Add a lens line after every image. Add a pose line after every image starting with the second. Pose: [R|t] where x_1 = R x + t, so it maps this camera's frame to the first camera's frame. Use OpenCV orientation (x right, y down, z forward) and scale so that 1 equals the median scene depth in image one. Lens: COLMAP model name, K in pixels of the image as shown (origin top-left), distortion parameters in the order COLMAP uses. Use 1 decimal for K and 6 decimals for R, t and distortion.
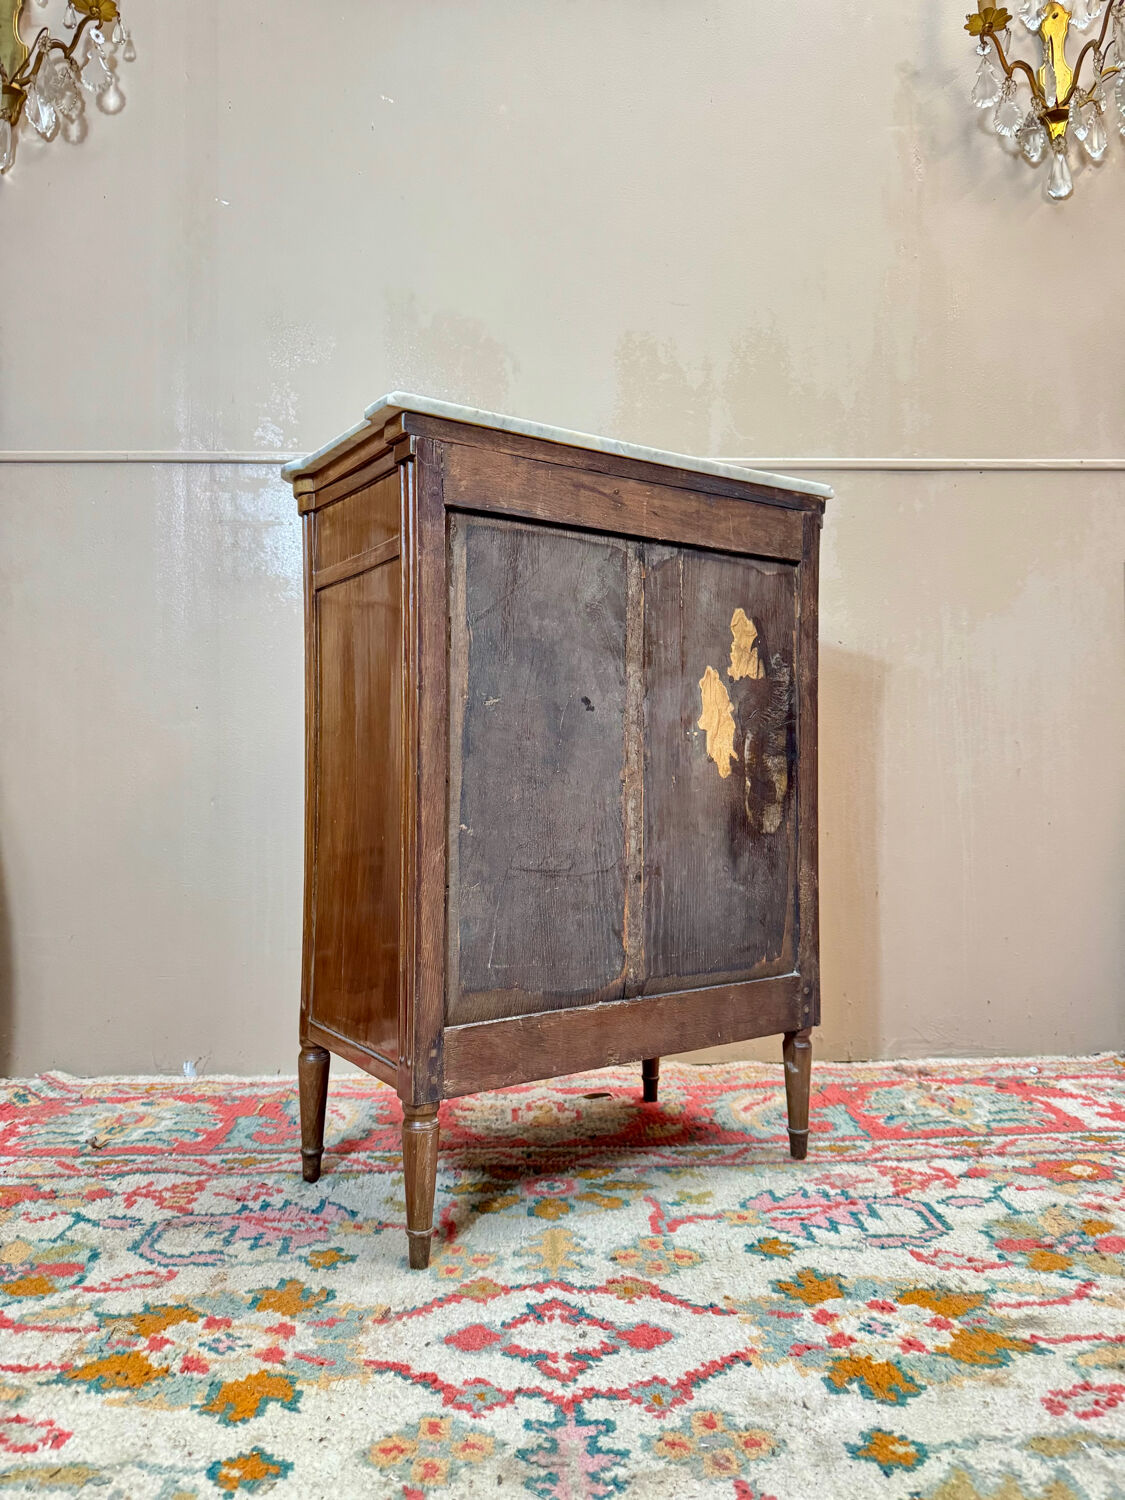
lens RADIAL K [[1072.0, 0, 560.8], [0, 1072.0, 759.6], [0, 0, 1]] dist [-0.002679, -0.006610]
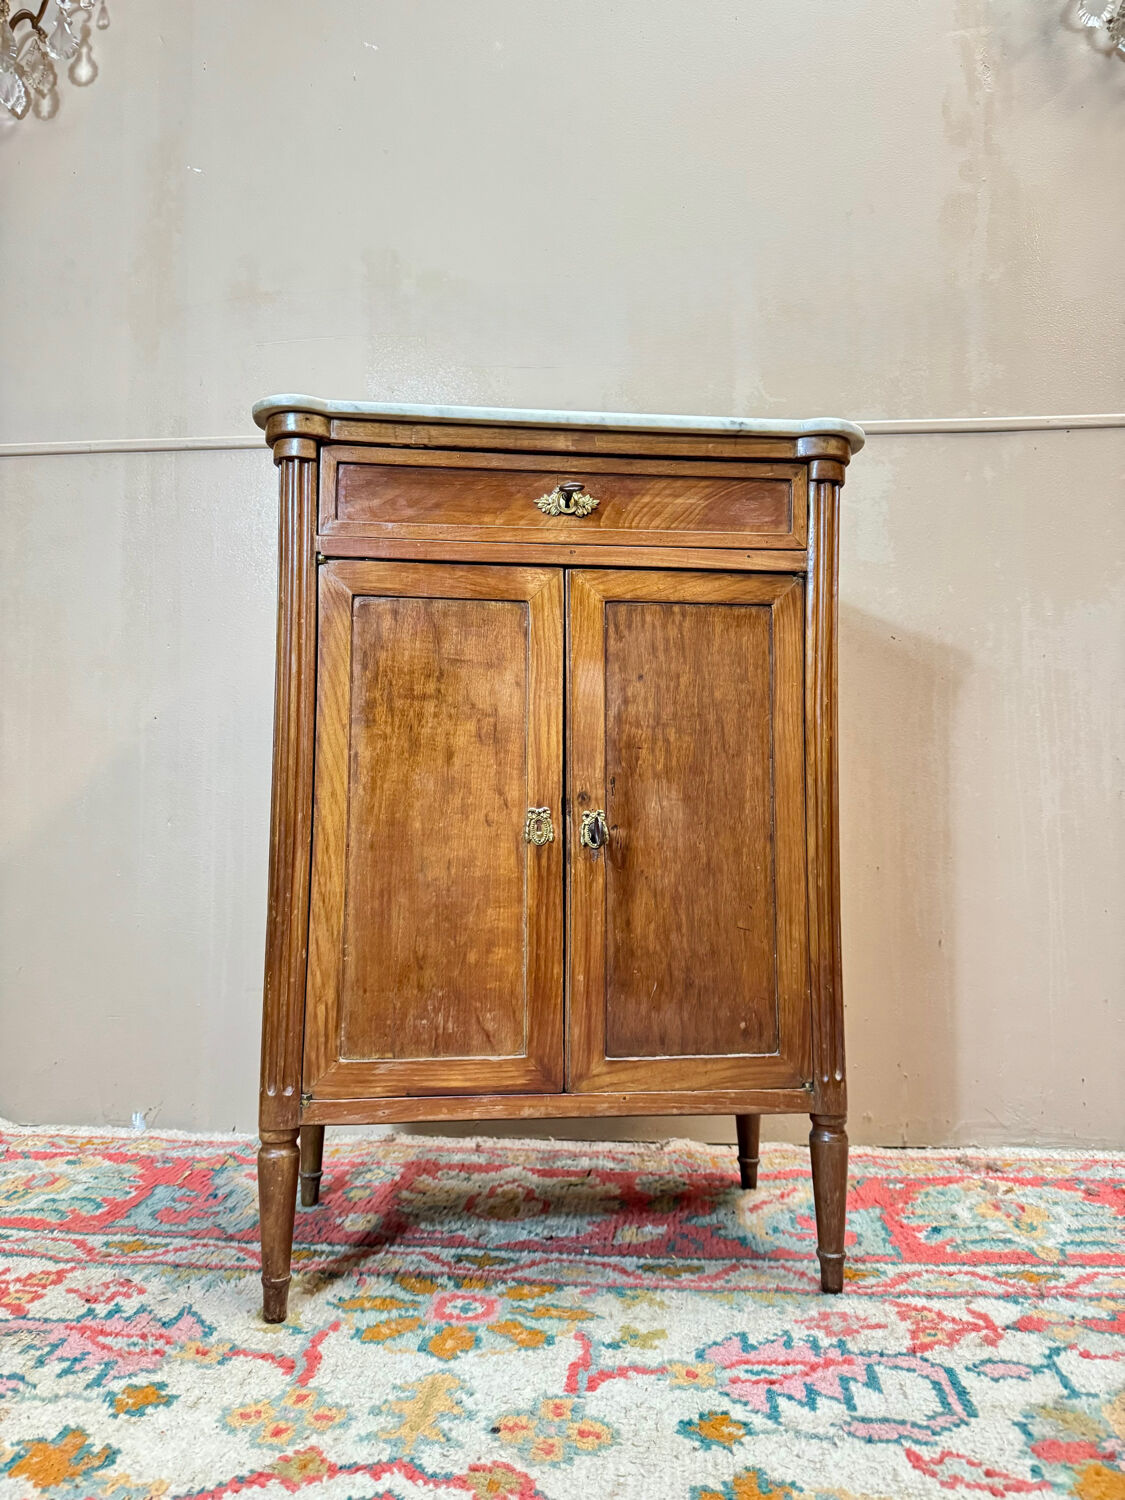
lens RADIAL K [[1070.8, 0, 556.8], [0, 1070.8, 755.1], [0, 0, 1]] dist [-0.006430, -0.003305]
pose [[0.991681, 0.001294, -0.128711, 0.161785], [-0.005308, 0.999510, -0.030852, 0.012654], [0.128608, 0.031278, 0.991202, 0.212629]]
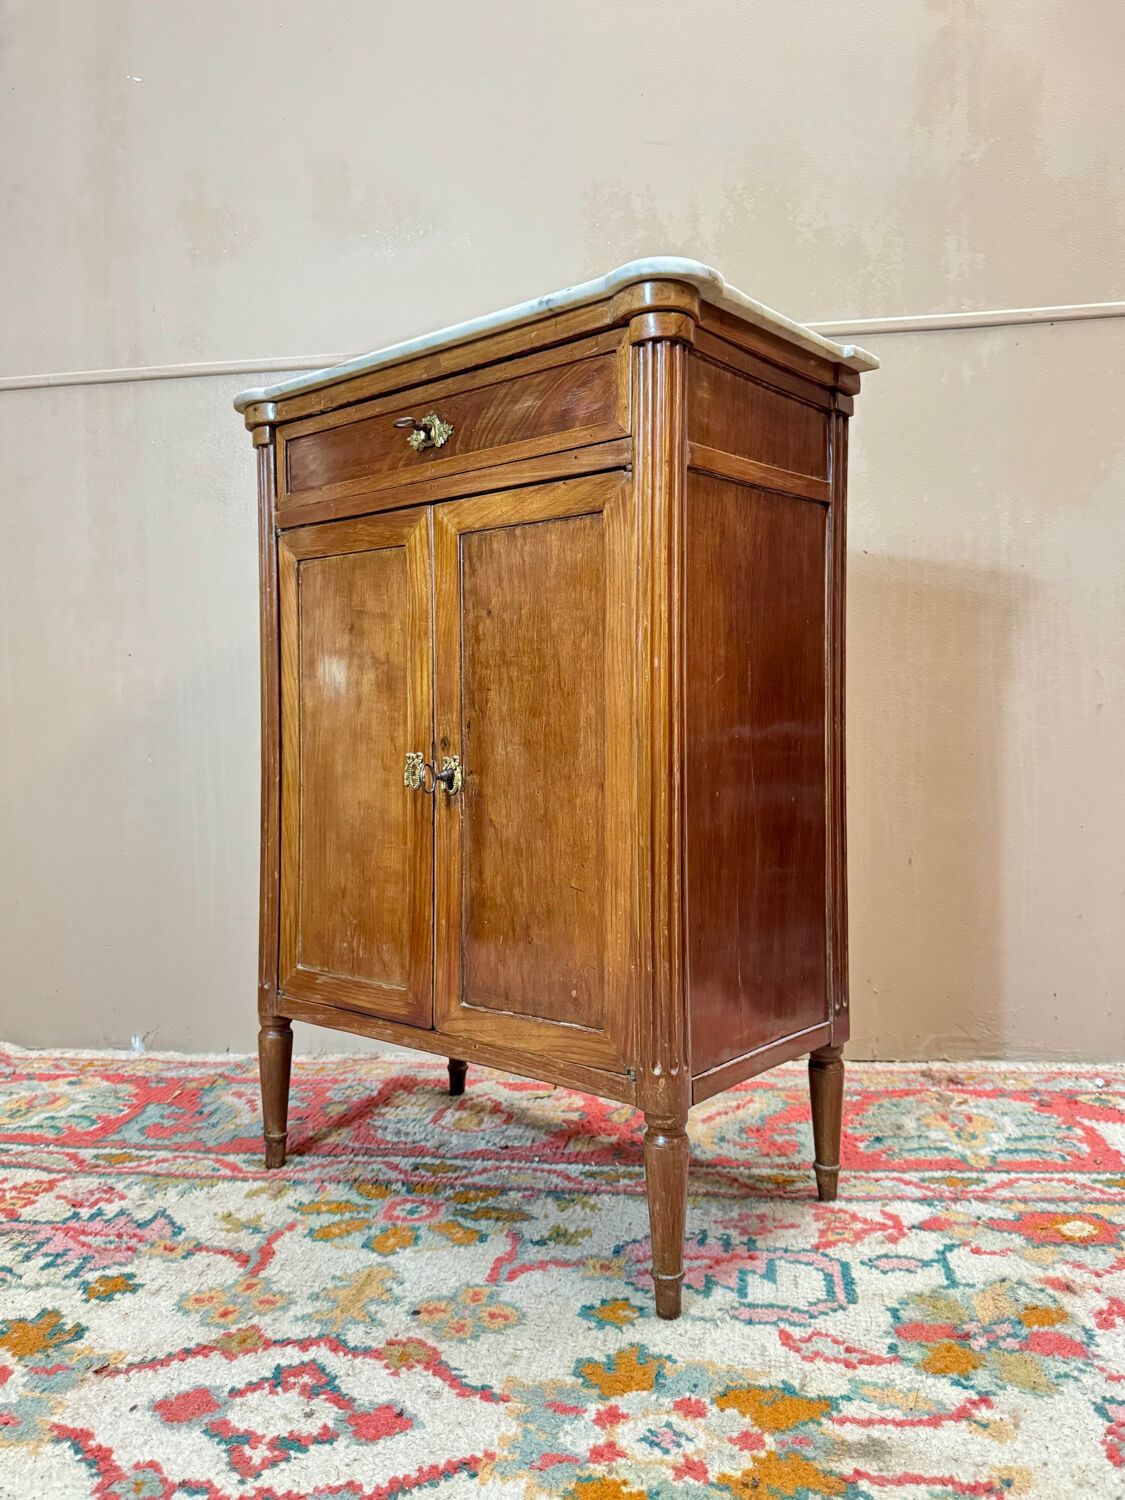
lens RADIAL K [[1158.3, 0, 560.2], [0, 1158.3, 759.4], [0, 0, 1]] dist [-0.003865, -0.007356]
pose [[0.983144, -0.010201, -0.182548, 0.286087], [0.022599, 0.997566, 0.065967, -0.023756], [0.181431, -0.068981, 0.980981, 0.132928]]
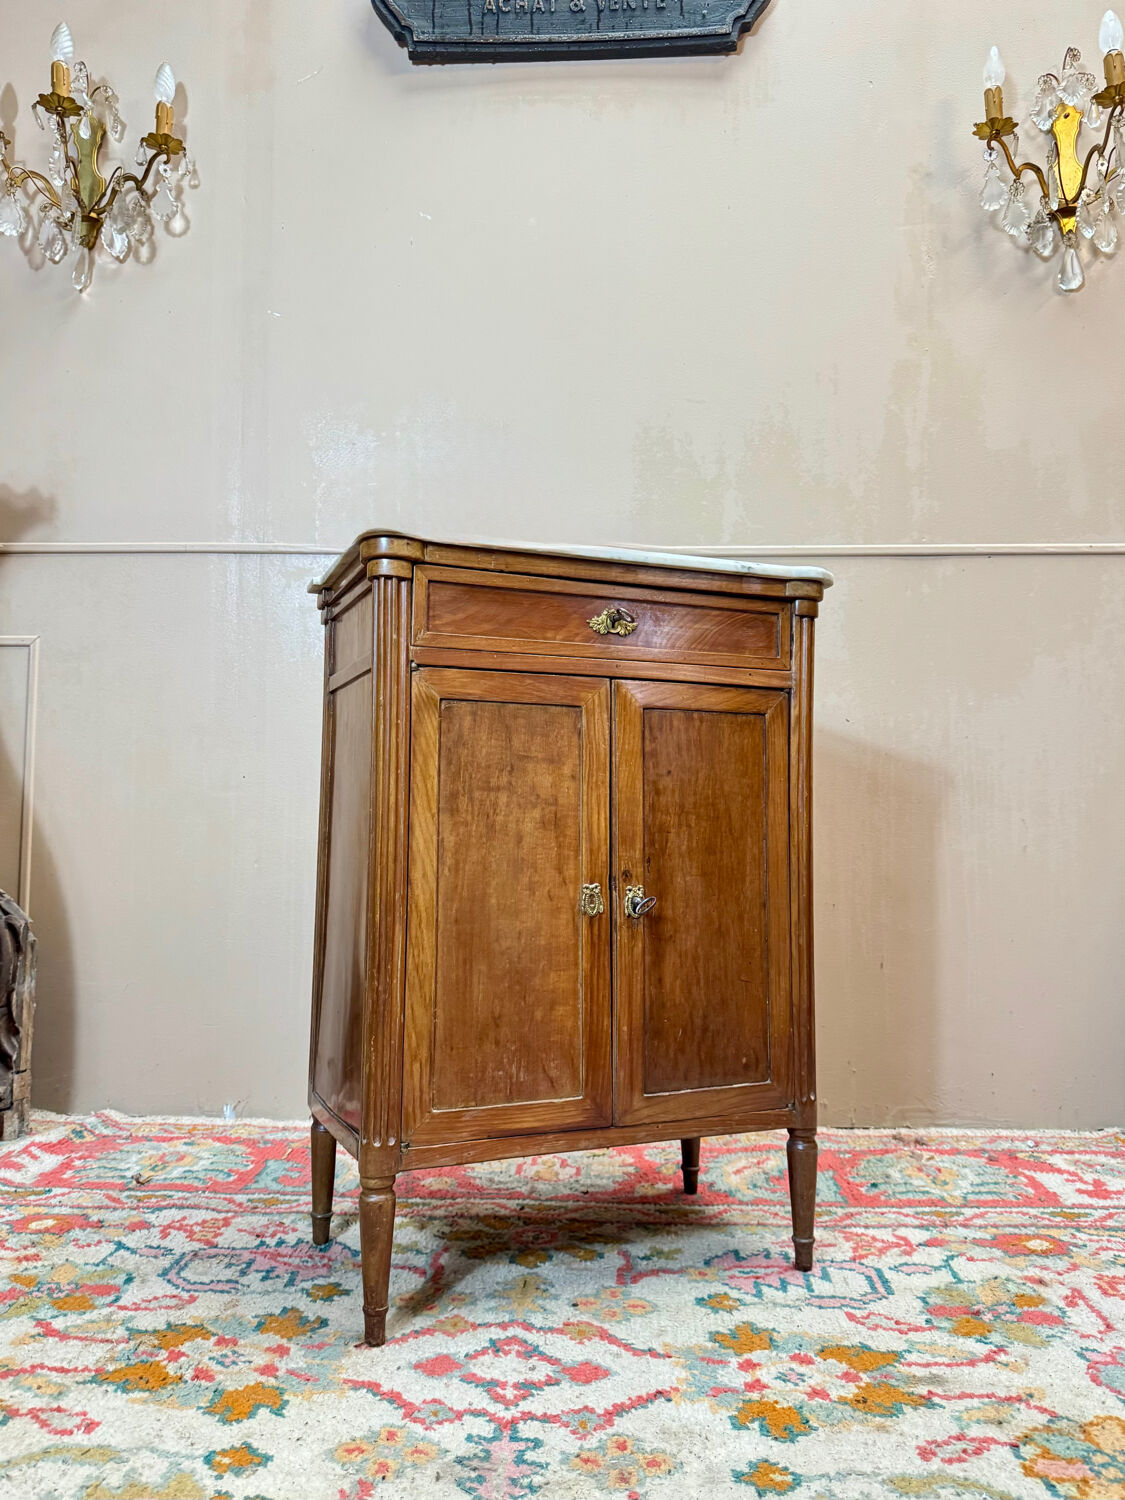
lens RADIAL K [[1130.3, 0, 558.6], [0, 1130.3, 755.7], [0, 0, 1]] dist [-0.005767, -0.000641]
pose [[0.996661, 0.011888, -0.080785, 0.103326], [-0.013591, 0.999696, -0.020553, -0.073693], [0.080516, 0.021582, 0.996520, -0.167688]]
